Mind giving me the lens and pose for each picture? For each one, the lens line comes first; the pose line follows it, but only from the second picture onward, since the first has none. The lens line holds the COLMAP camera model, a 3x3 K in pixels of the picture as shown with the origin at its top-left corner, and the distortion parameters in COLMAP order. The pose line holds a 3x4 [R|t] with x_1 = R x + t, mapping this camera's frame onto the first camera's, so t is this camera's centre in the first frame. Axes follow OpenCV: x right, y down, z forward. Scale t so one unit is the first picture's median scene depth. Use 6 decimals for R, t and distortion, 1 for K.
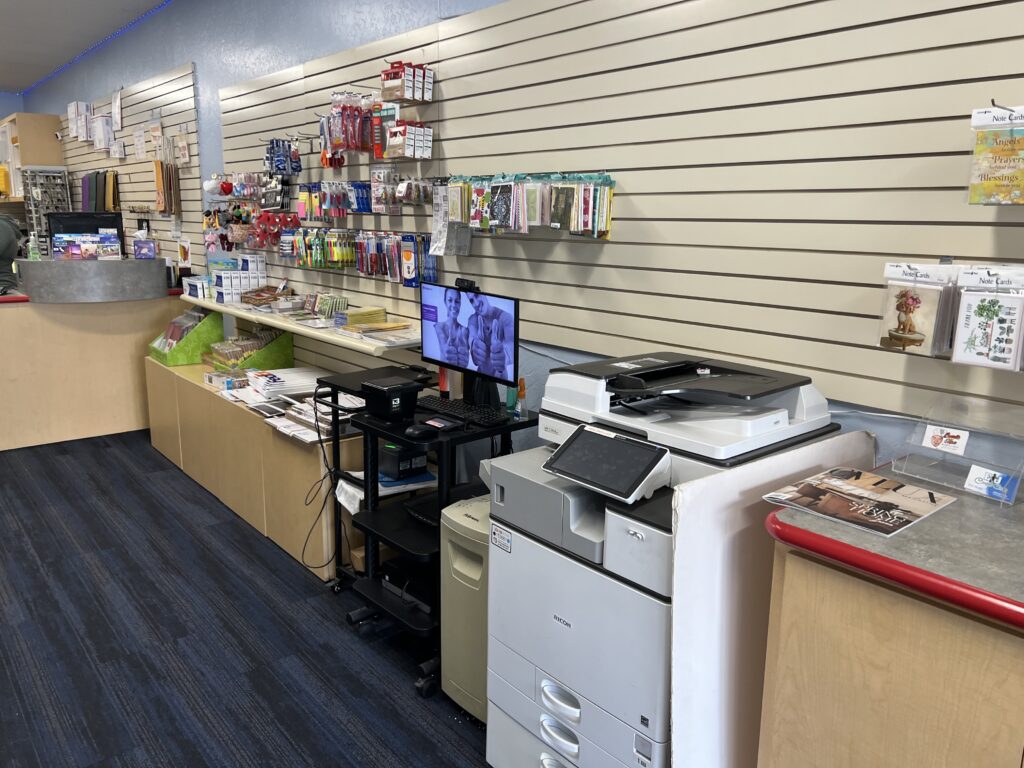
lens RADIAL K [[777.4, 0, 513.2], [0, 777.4, 372.6], [0, 0, 1]] dist [0.020619, -0.007970]
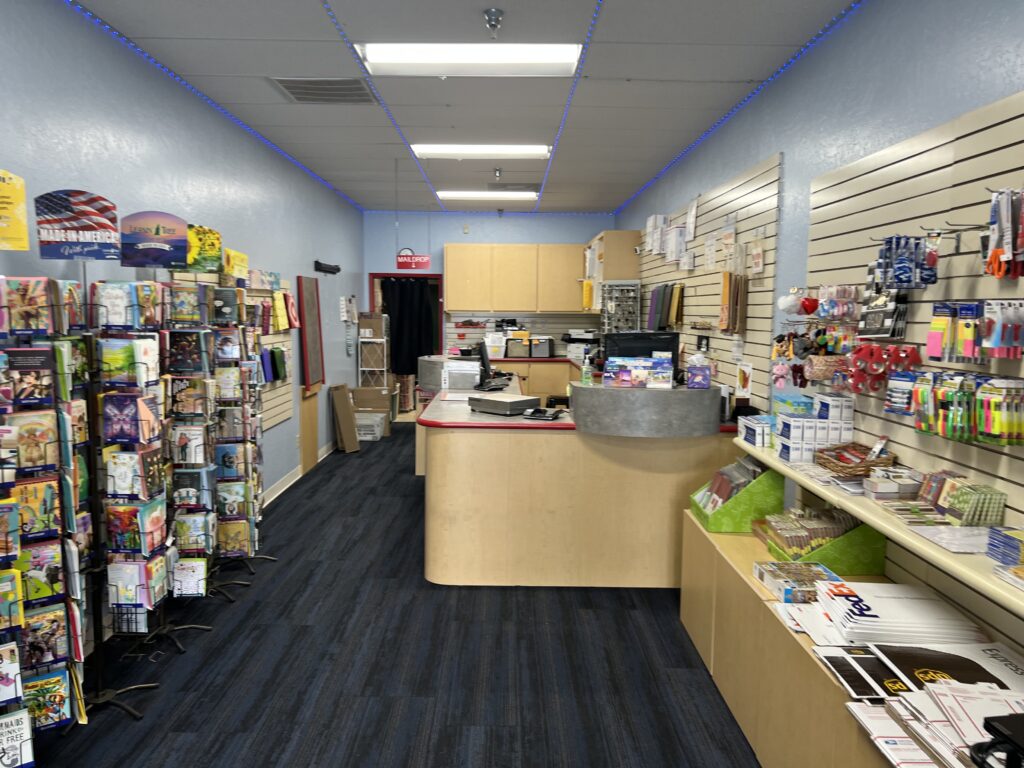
lens RADIAL K [[766.2, 0, 512.0], [0, 766.2, 384.0], [0, 0, 1]] dist [0.055355, -0.084897]
pose [[0.773058, 0.057291, -0.631742, -0.114575], [-0.126568, 0.989818, -0.065117, -0.077077], [0.621580, 0.130297, 0.772439, 0.259405]]
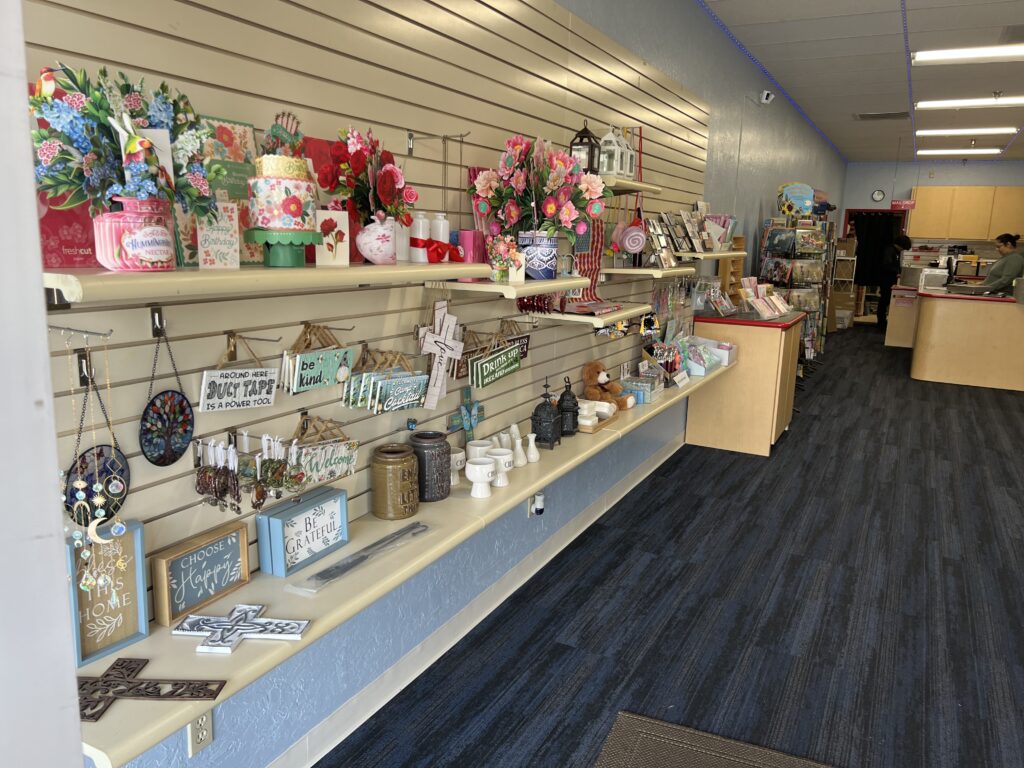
lens RADIAL K [[777.4, 0, 513.2], [0, 777.4, 372.6], [0, 0, 1]] dist [0.020619, -0.007970]
pose [[0.384115, 0.169007, -0.907685, 0.530177], [-0.210280, 0.973281, 0.092233, 0.130783], [0.899020, 0.155440, 0.409390, -0.650067]]
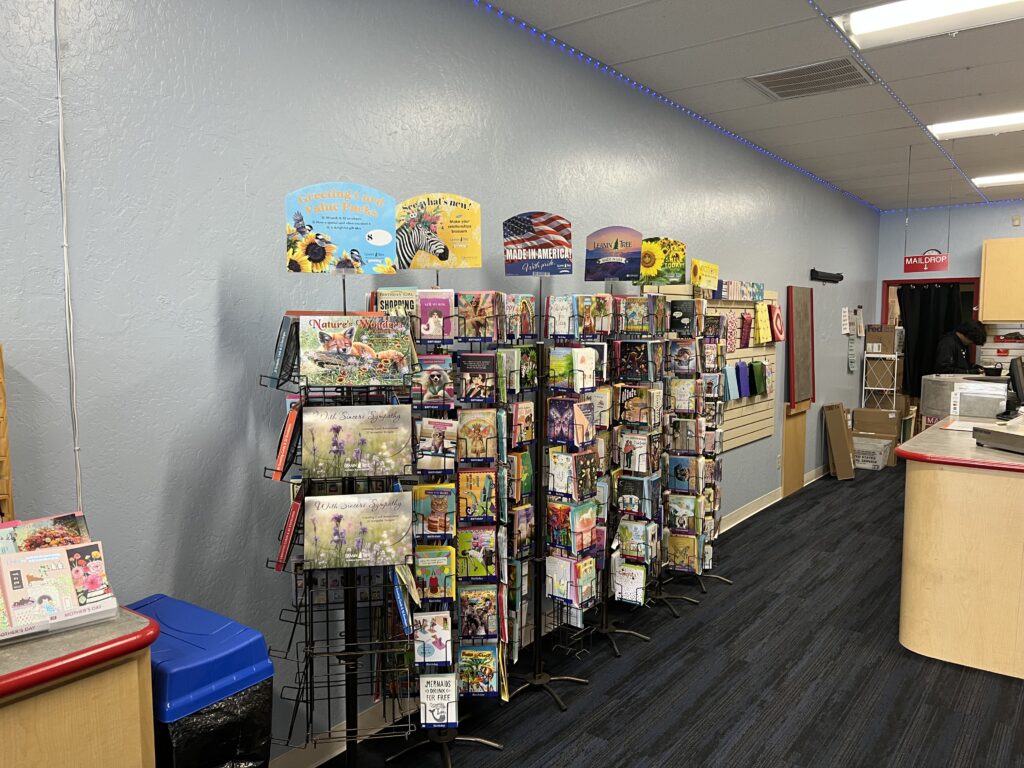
lens RADIAL K [[770.9, 0, 510.1], [0, 770.9, 385.5], [0, 0, 1]] dist [0.064624, -0.078105]
pose [[0.227713, 0.066809, -0.971434, -0.116686], [-0.189747, 0.981563, 0.023027, -0.087794], [0.955062, 0.179083, 0.236191, 0.344161]]
